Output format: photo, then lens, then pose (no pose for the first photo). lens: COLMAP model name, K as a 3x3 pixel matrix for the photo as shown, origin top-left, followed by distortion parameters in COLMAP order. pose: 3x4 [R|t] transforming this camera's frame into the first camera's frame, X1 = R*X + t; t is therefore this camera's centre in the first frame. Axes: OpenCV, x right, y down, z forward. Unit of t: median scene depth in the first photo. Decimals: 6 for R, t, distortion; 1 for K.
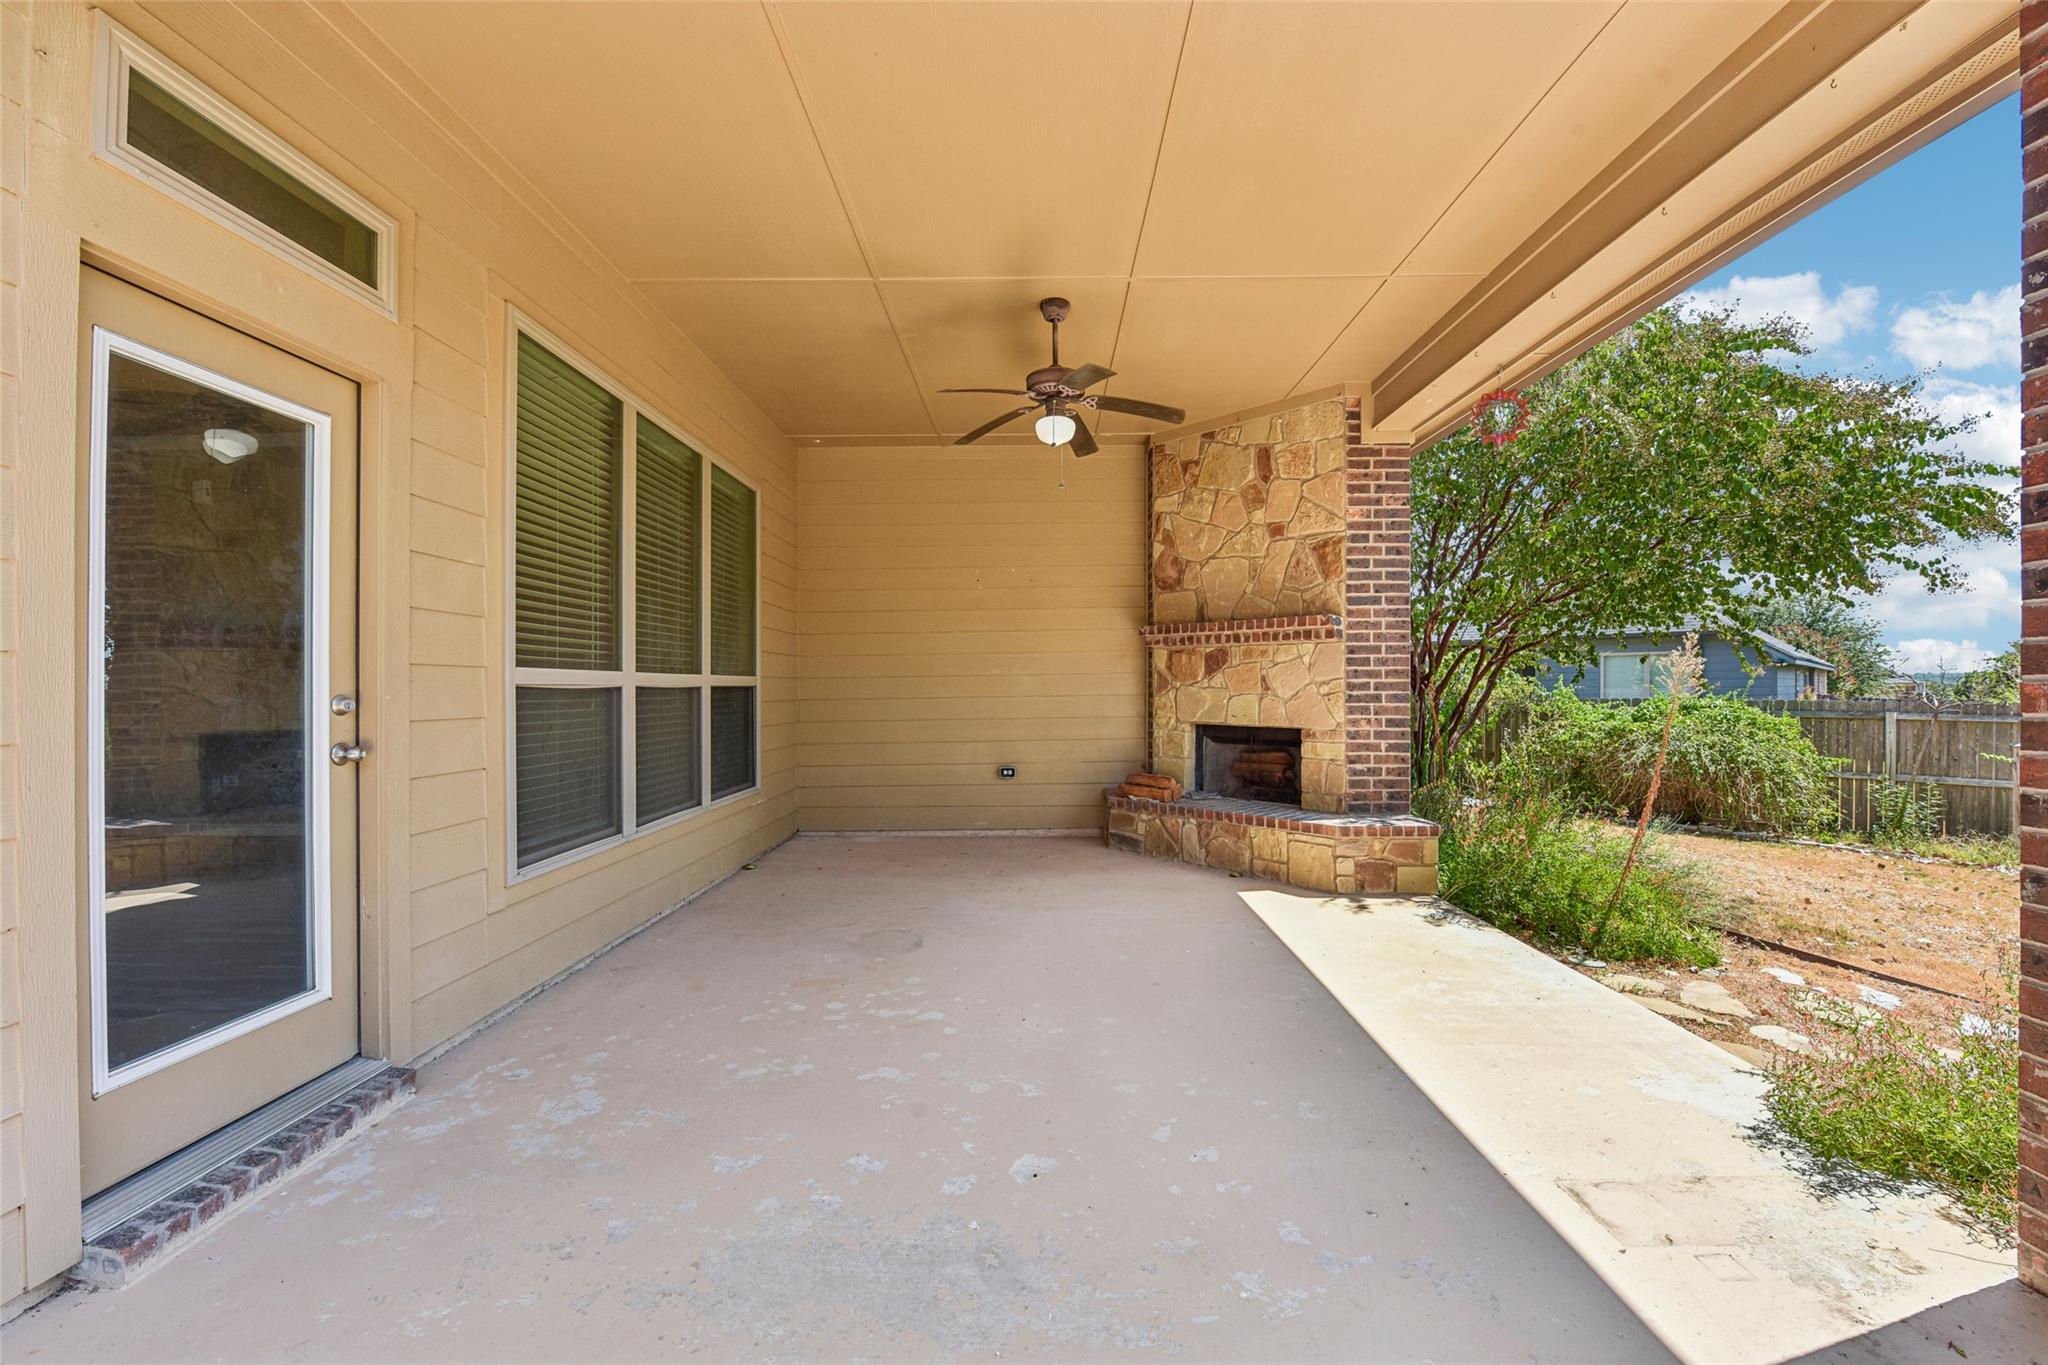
lens RADIAL K [[816.3, 0, 1035.1], [0, 816.3, 683.7], [0, 0, 1]] dist [-0.017295, -0.001013]
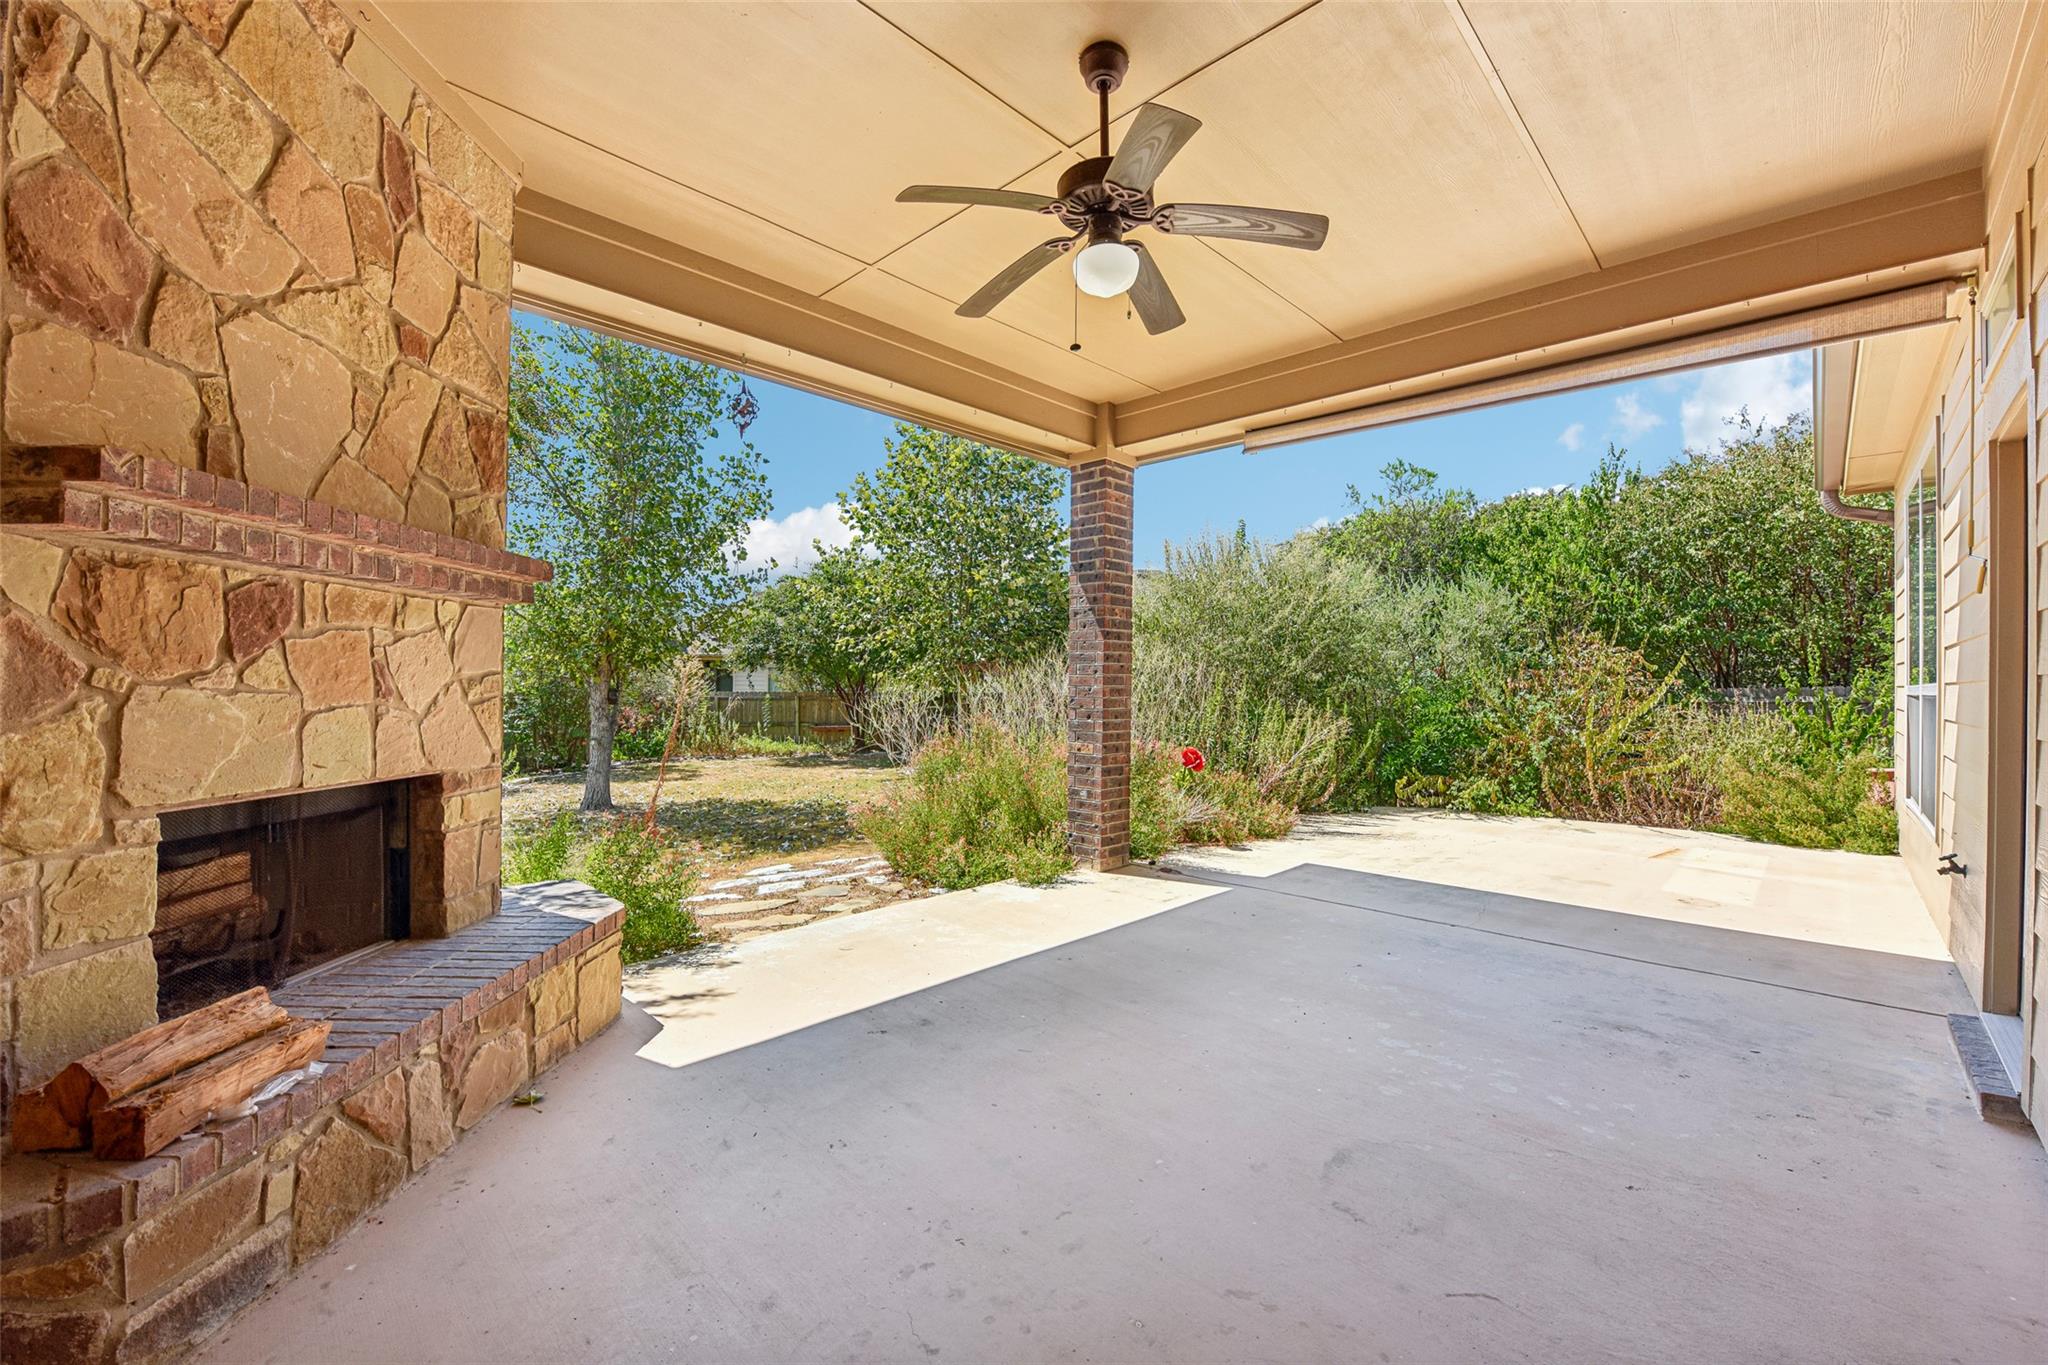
lens RADIAL K [[816.3, 0, 1035.1], [0, 816.3, 683.7], [0, 0, 1]] dist [-0.017295, -0.001013]
pose [[-0.720072, -0.005115, 0.693880, -0.446935], [-0.010360, 0.999941, -0.003380, -0.001326], [-0.693822, -0.009622, -0.720083, 1.840261]]
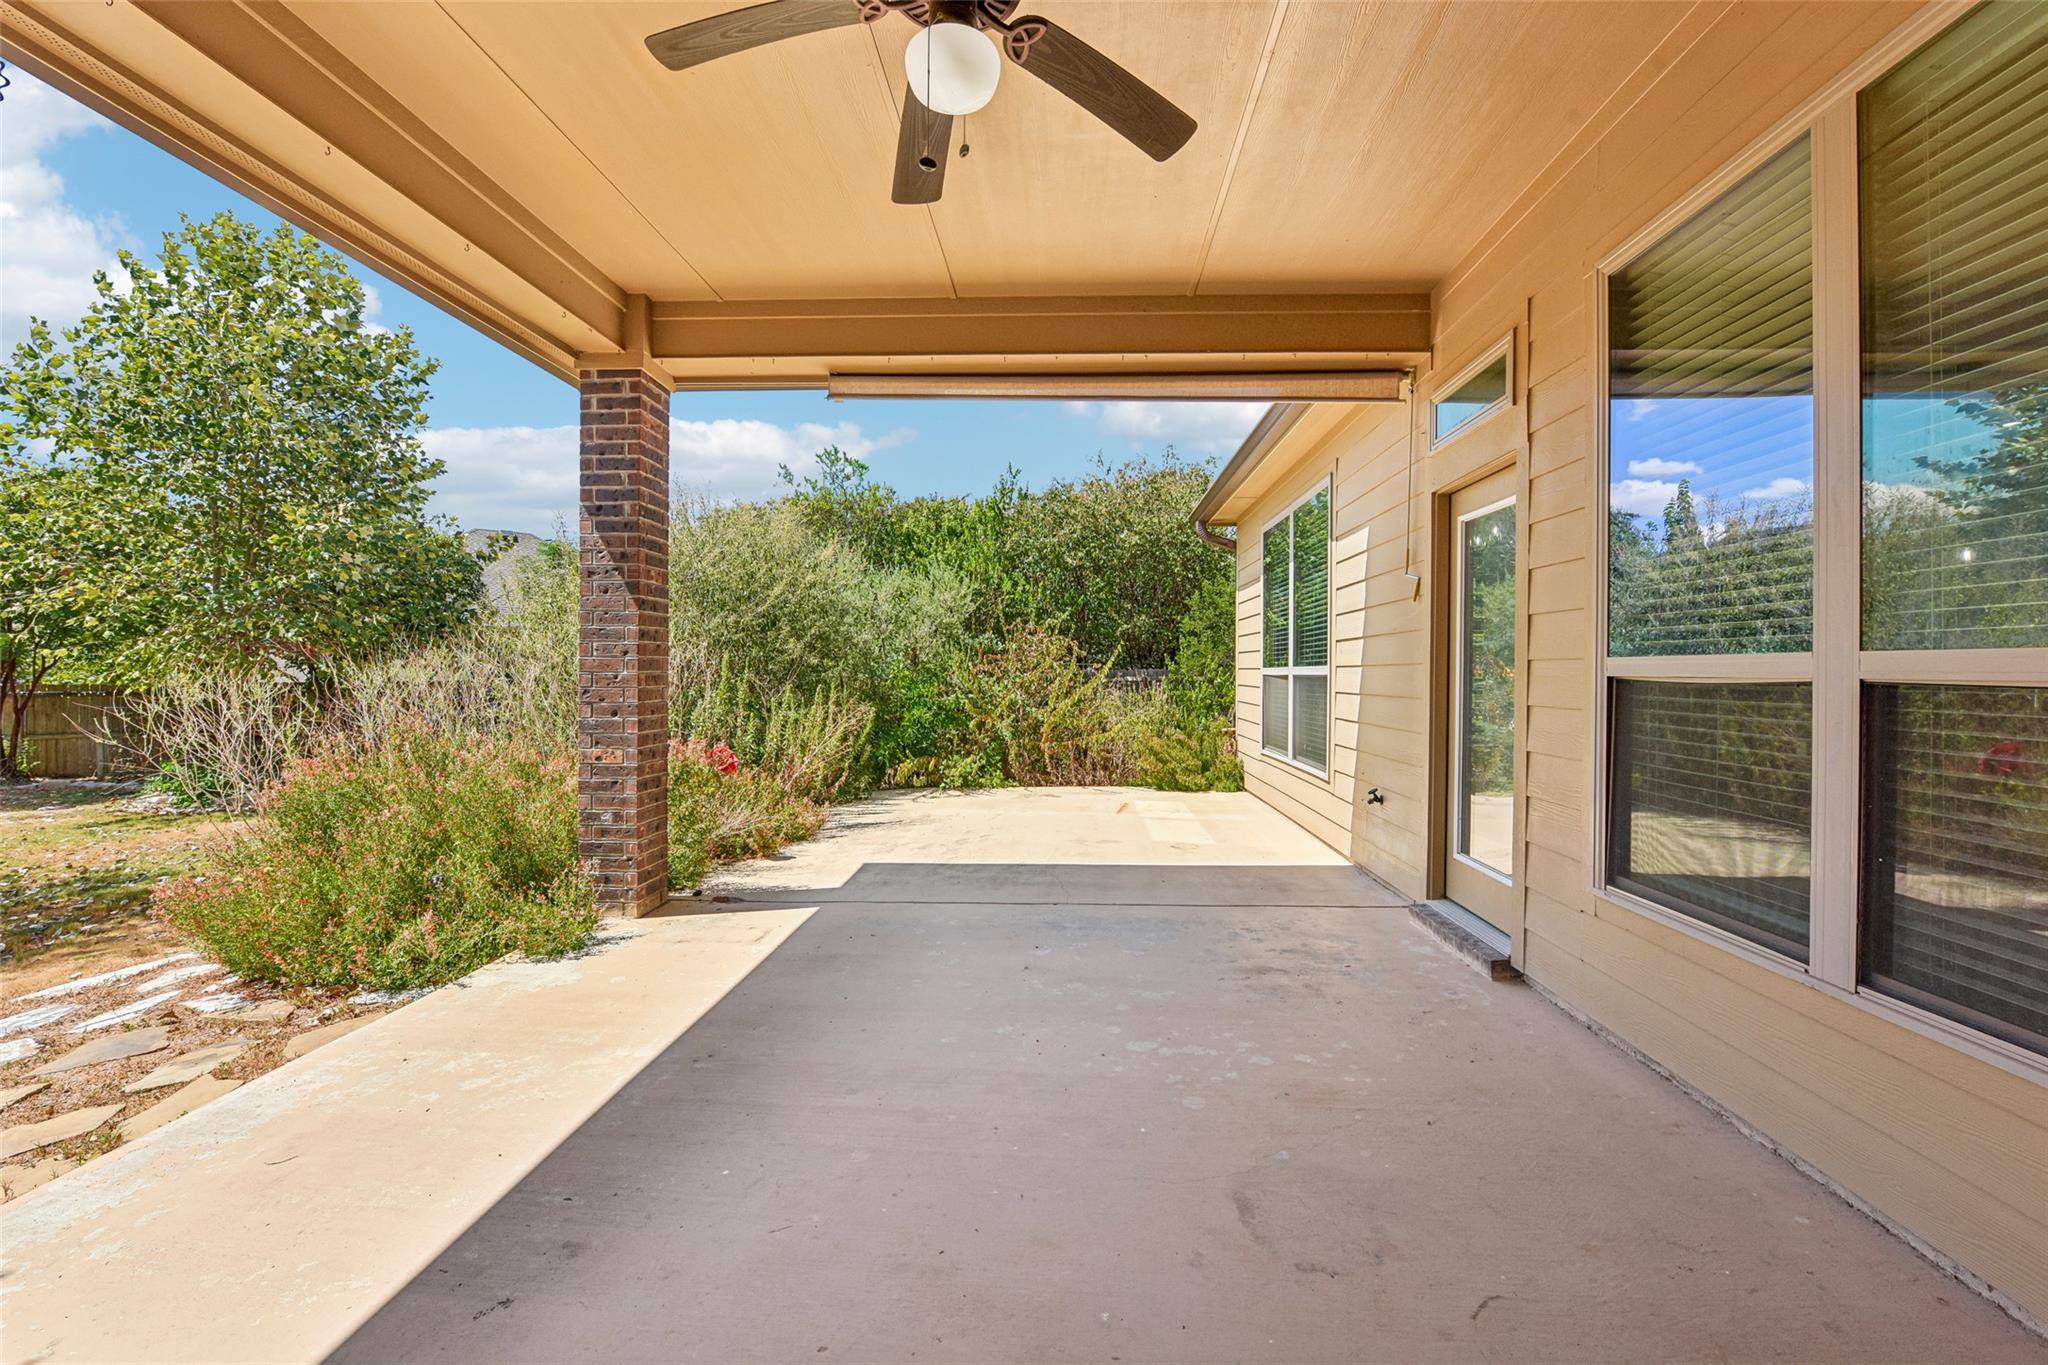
lens RADIAL K [[826.3, 0, 1036.5], [0, 826.3, 680.1], [0, 0, 1]] dist [-0.019422, -0.000915]
pose [[-0.999050, -0.002189, 0.043528, -0.048027], [-0.001930, 0.999980, 0.005989, 0.000458], [-0.043540, 0.005899, -0.999034, 1.779763]]
